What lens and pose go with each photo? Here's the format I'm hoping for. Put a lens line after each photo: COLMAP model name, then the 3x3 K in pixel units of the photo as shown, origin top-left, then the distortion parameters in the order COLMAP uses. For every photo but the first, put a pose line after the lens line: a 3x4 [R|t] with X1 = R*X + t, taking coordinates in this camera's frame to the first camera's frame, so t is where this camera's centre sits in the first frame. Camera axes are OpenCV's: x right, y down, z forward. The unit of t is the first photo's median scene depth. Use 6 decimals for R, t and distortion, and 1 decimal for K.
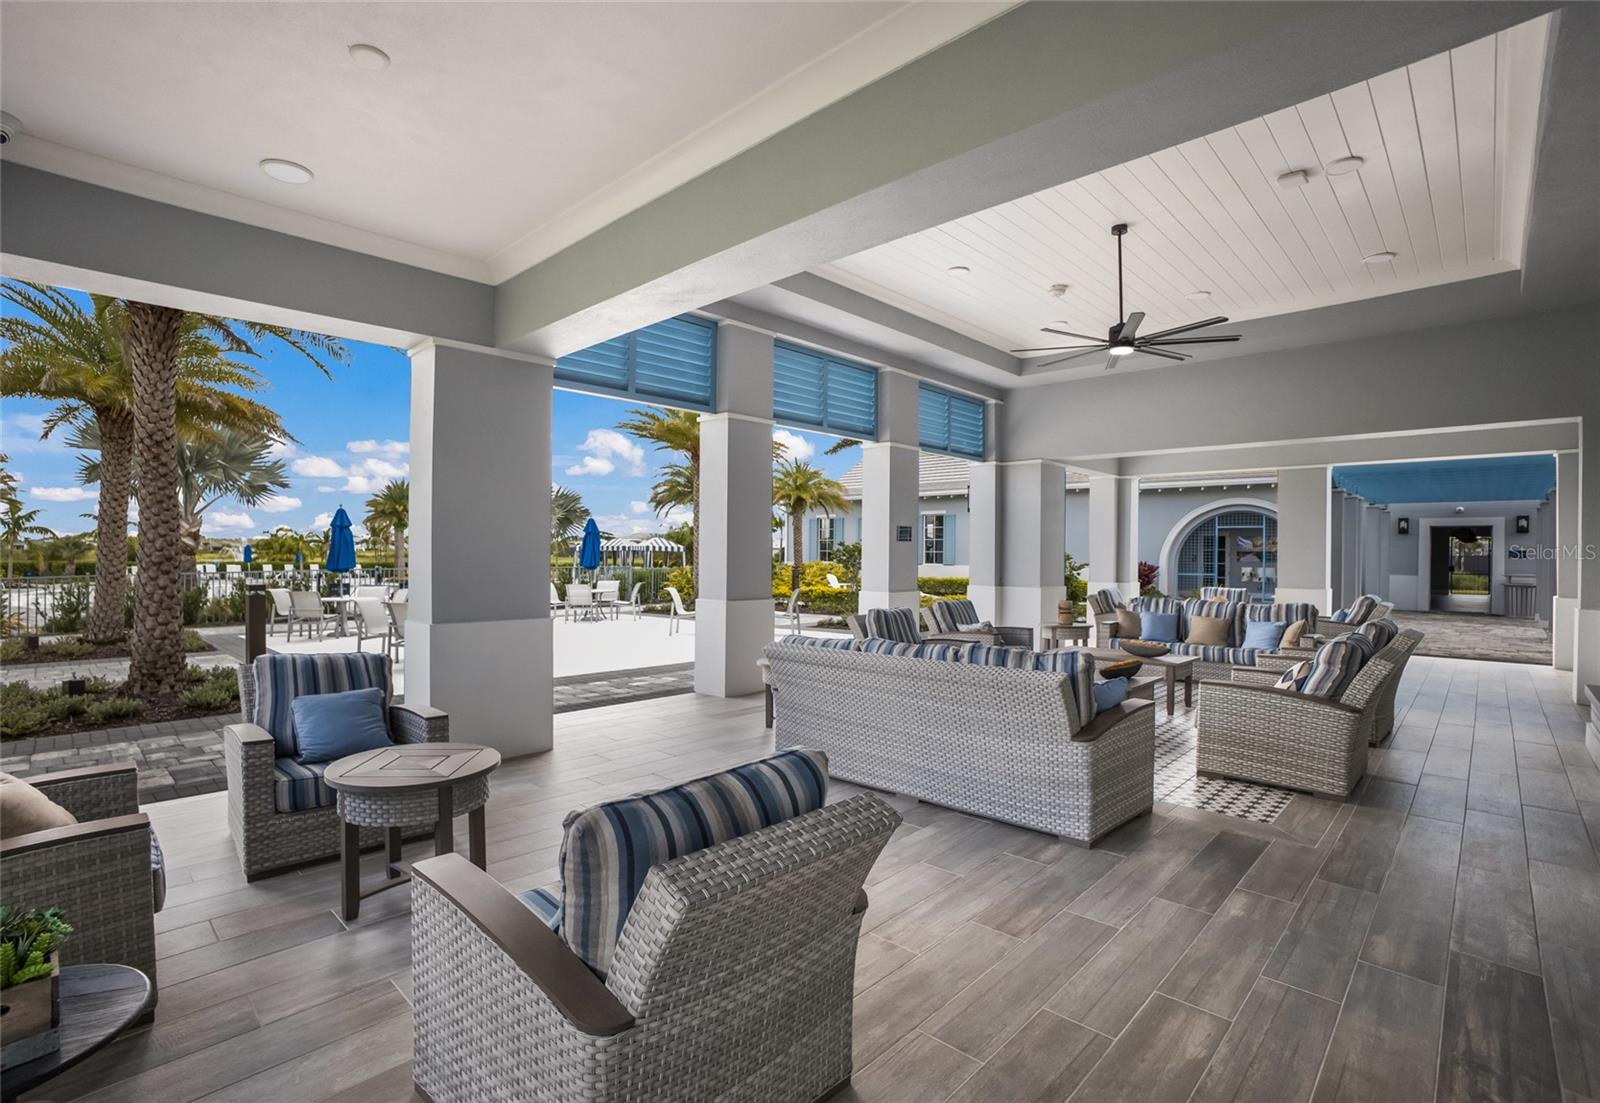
lens RADIAL K [[732.9, 0, 800.0], [0, 732.9, 551.5], [0, 0, 1]] dist [0.000142, 0.000002]
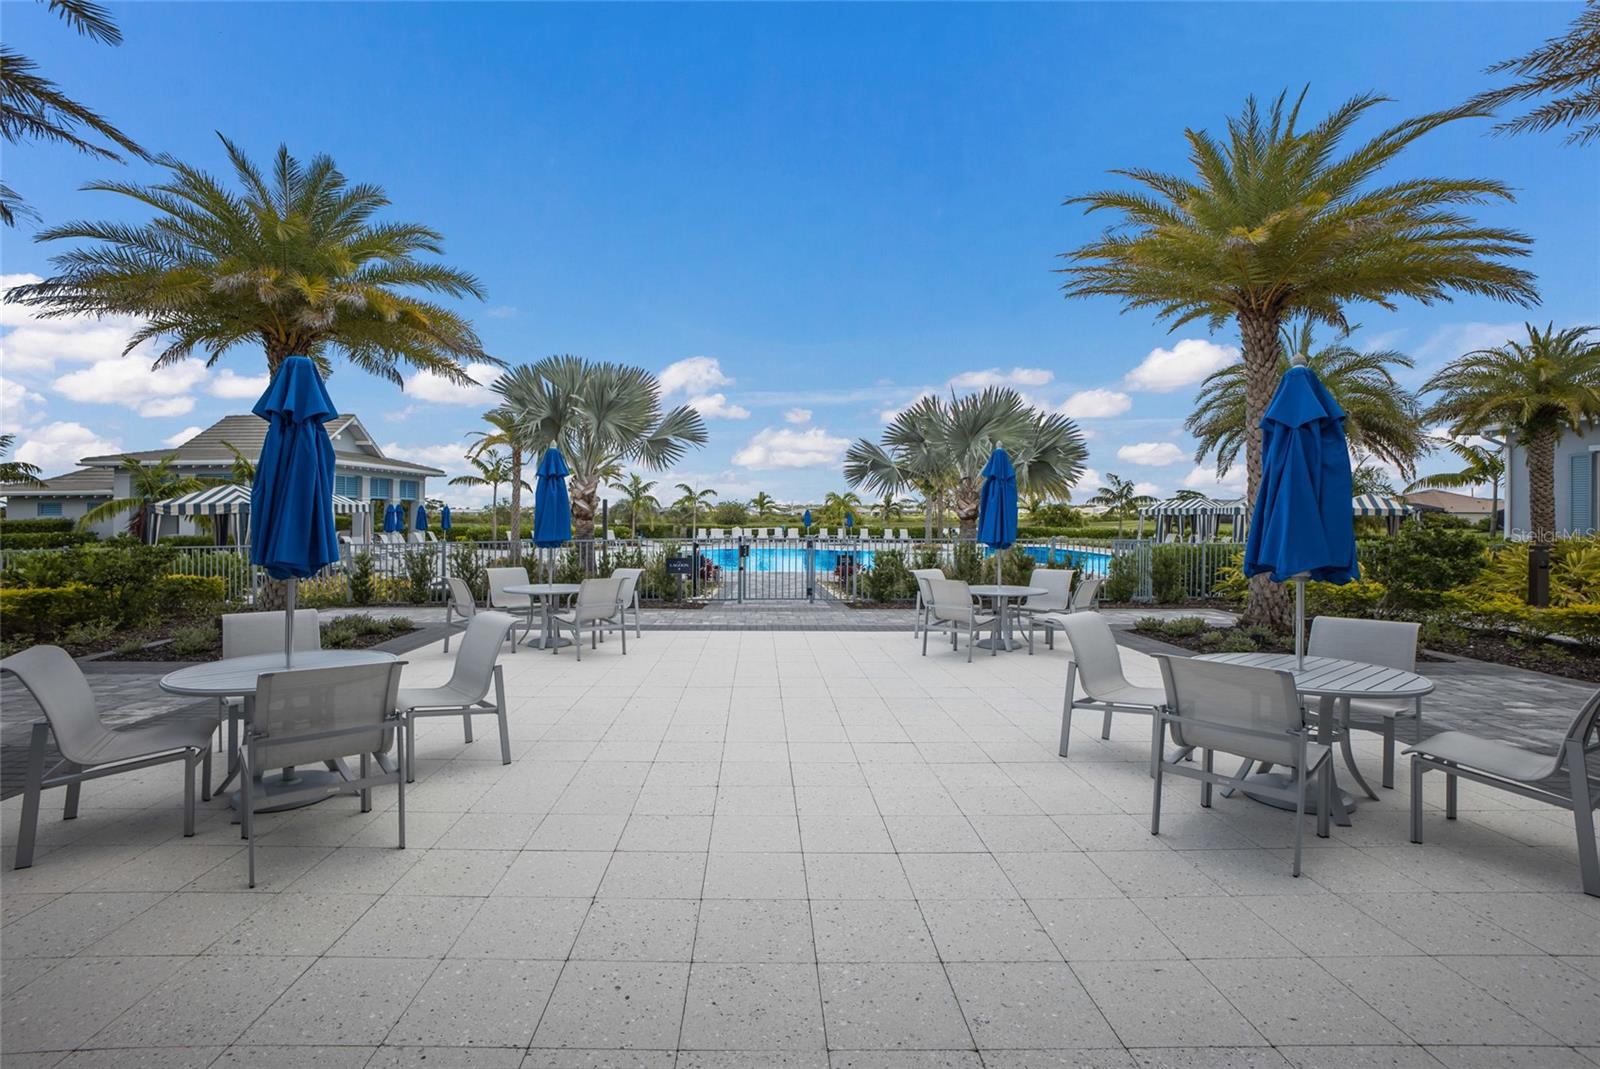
lens RADIAL K [[741.0, 0, 765.4], [0, 741.0, 507.9], [0, 0, 1]] dist [-0.000444, 0.000511]
pose [[0.693753, -0.008108, -0.720168, -0.006651], [0.000482, 0.999942, -0.010794, 0.000200], [0.720213, 0.007141, 0.693716, 0.260675]]
